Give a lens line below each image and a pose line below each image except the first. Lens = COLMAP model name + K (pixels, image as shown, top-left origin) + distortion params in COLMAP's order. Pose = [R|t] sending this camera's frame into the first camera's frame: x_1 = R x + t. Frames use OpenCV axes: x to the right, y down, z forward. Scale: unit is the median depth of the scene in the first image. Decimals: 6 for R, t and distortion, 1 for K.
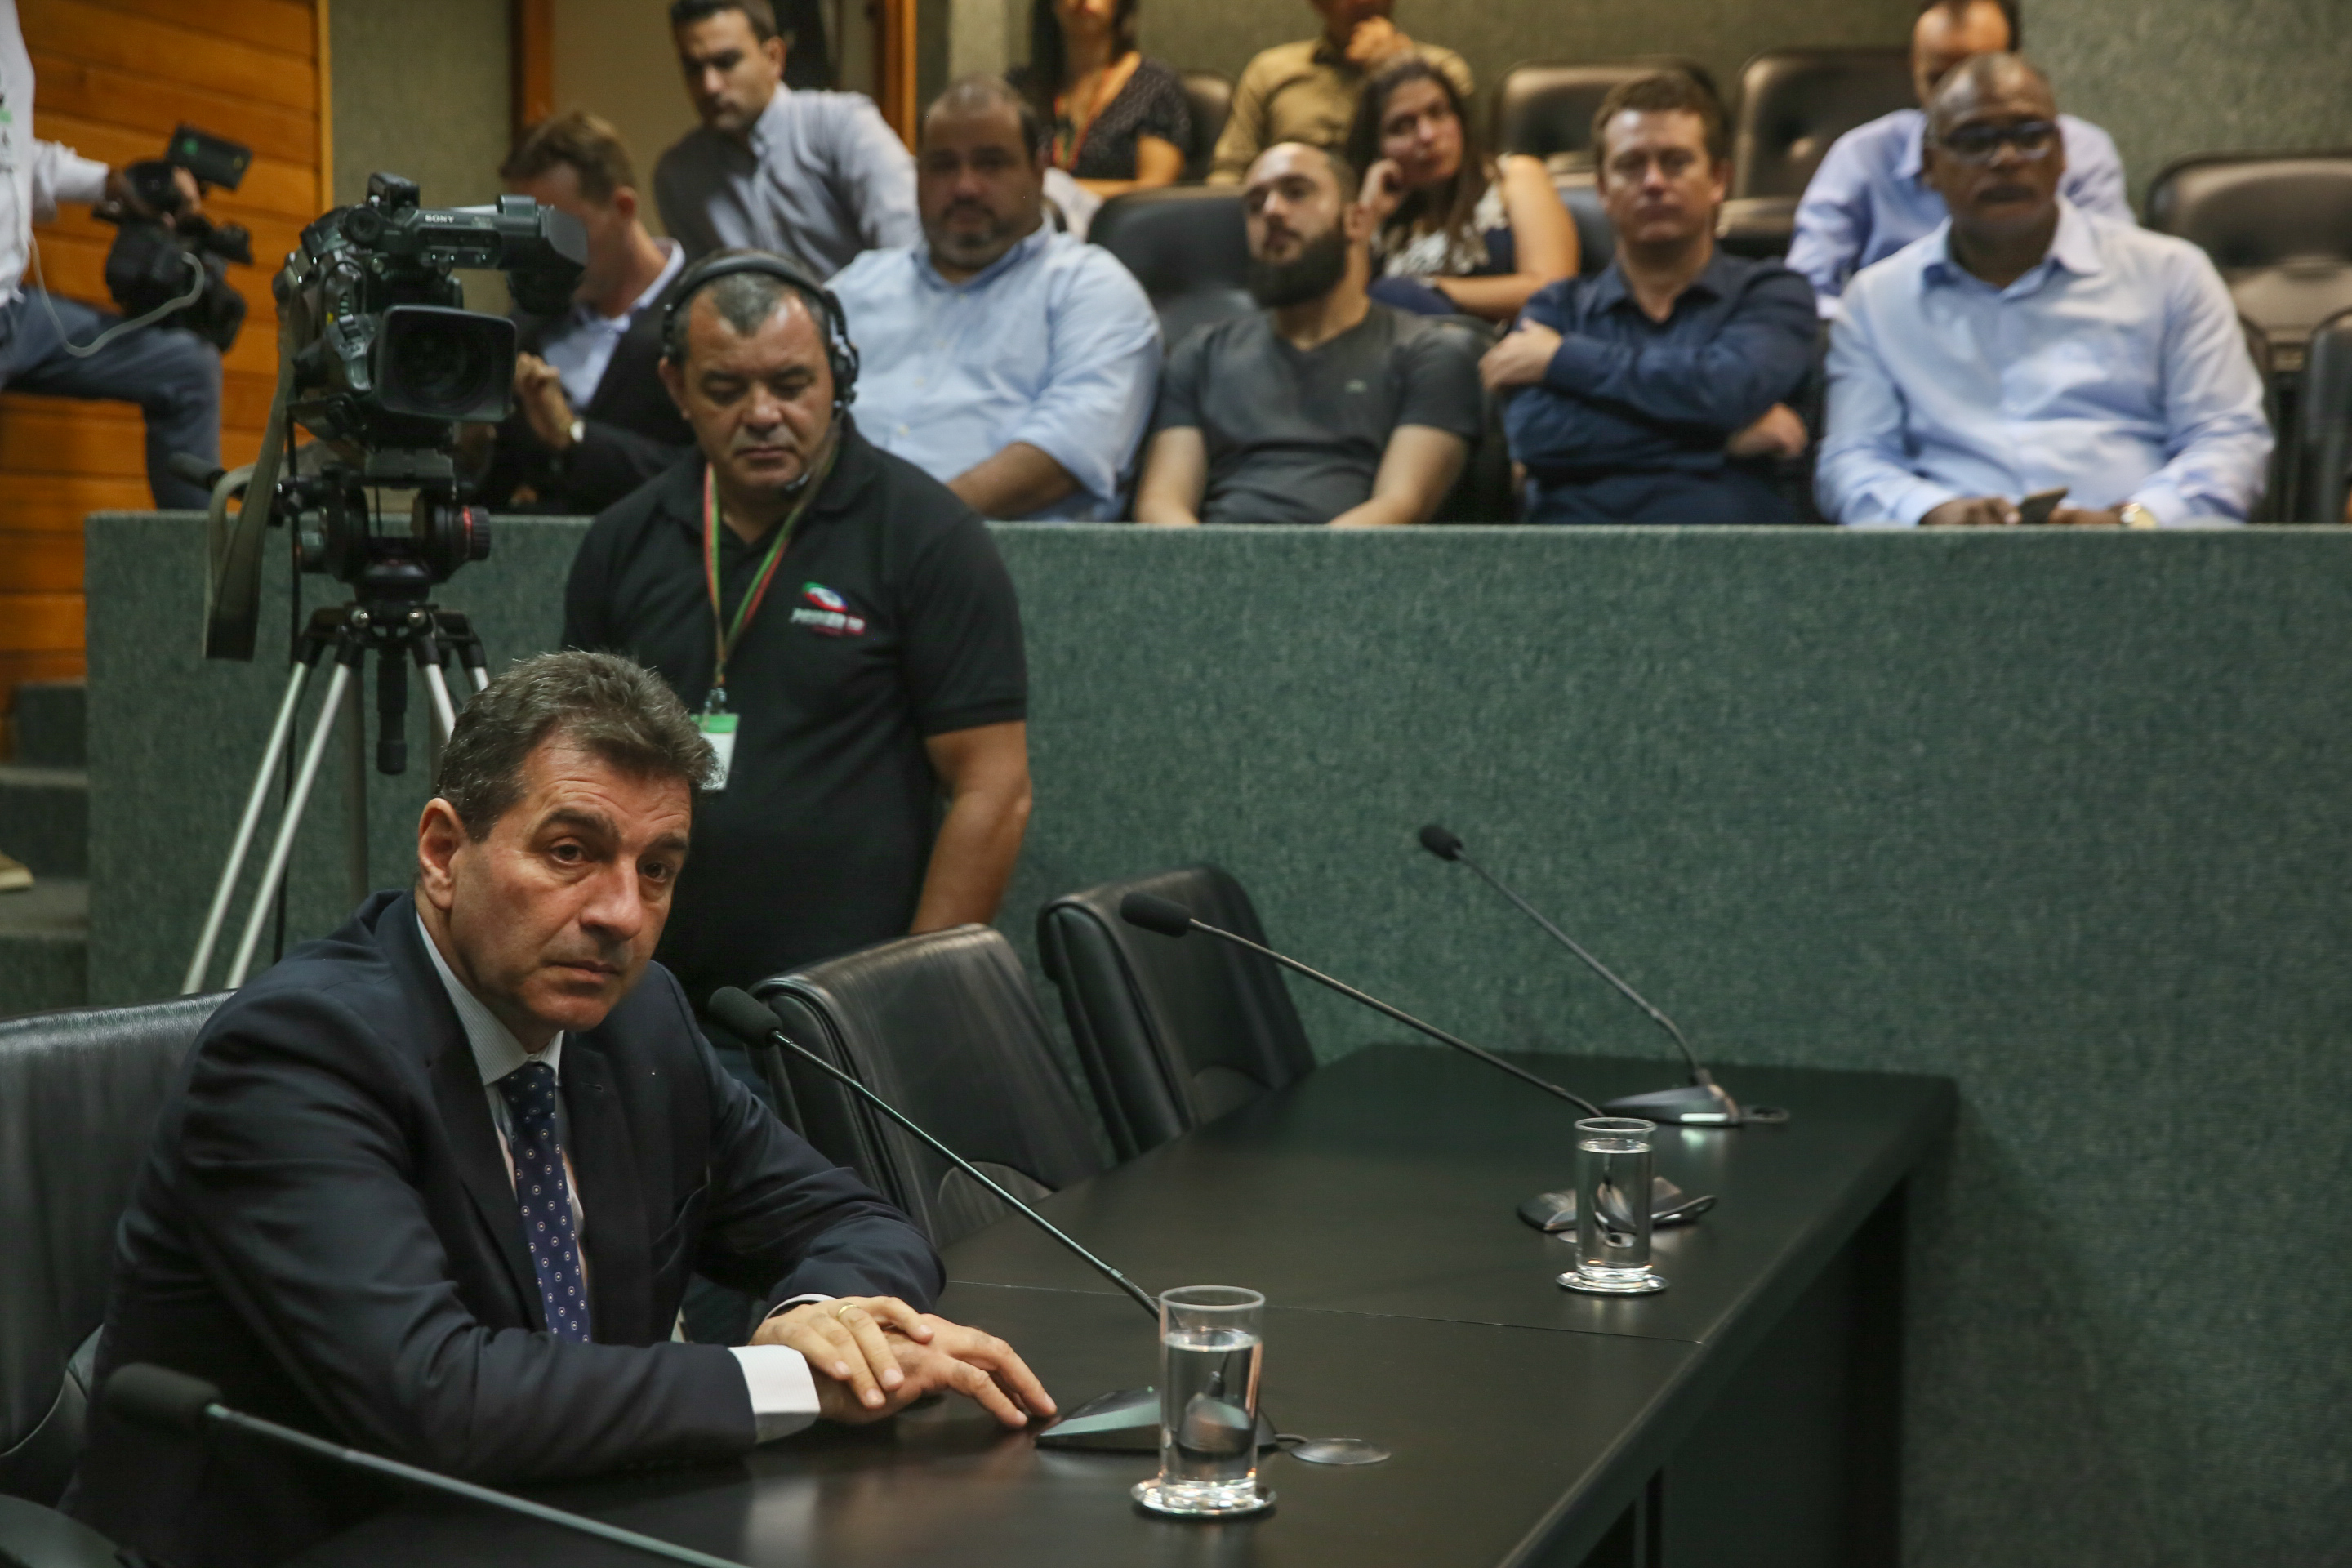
lens RADIAL K [[4259.4, 0, 1180.3], [0, 4259.4, 787.5], [0, 0, 1]] dist [0.059608, 0.000000]
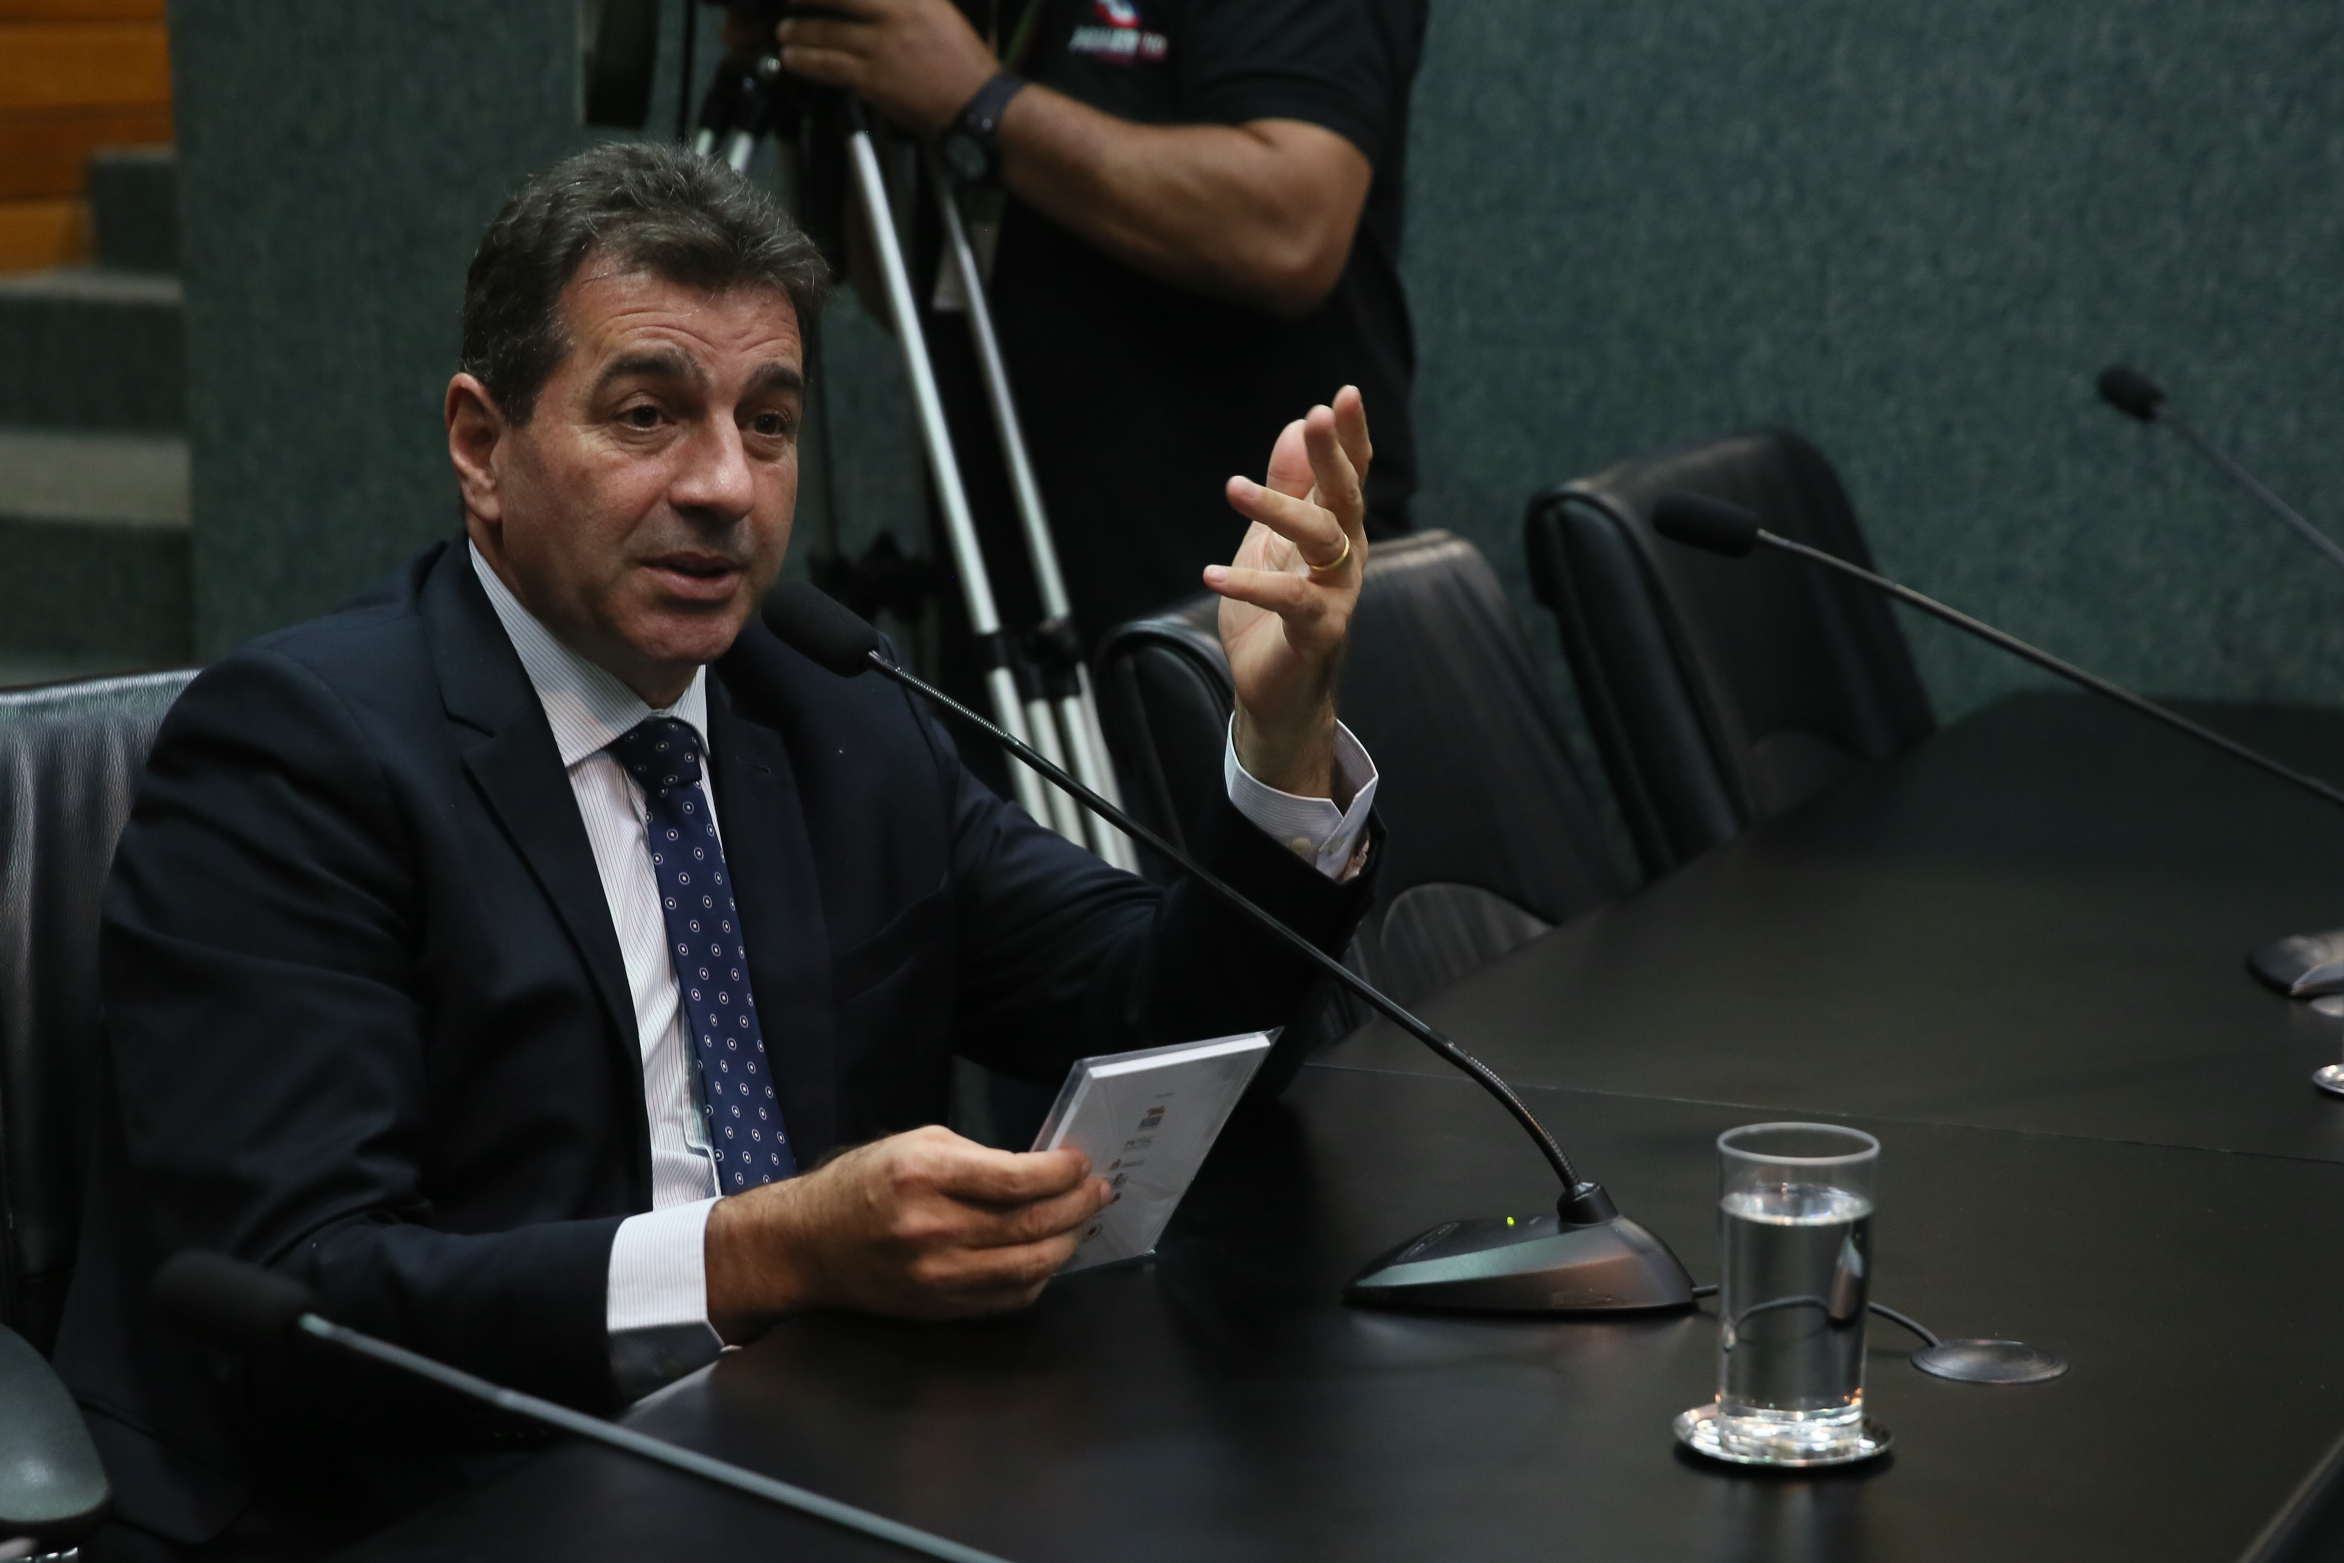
lens RADIAL K [[4620.6, 0, 1110.0], [0, 4620.6, 845.9], [0, 0, 1]] dist [0.129313, 0.000000]
pose [[0.993807, 0.009279, -0.110732, -0.016707], [0.008862, 0.986715, 0.162221, -0.036906], [0.110766, -0.162197, 0.980522, 0.249909]]
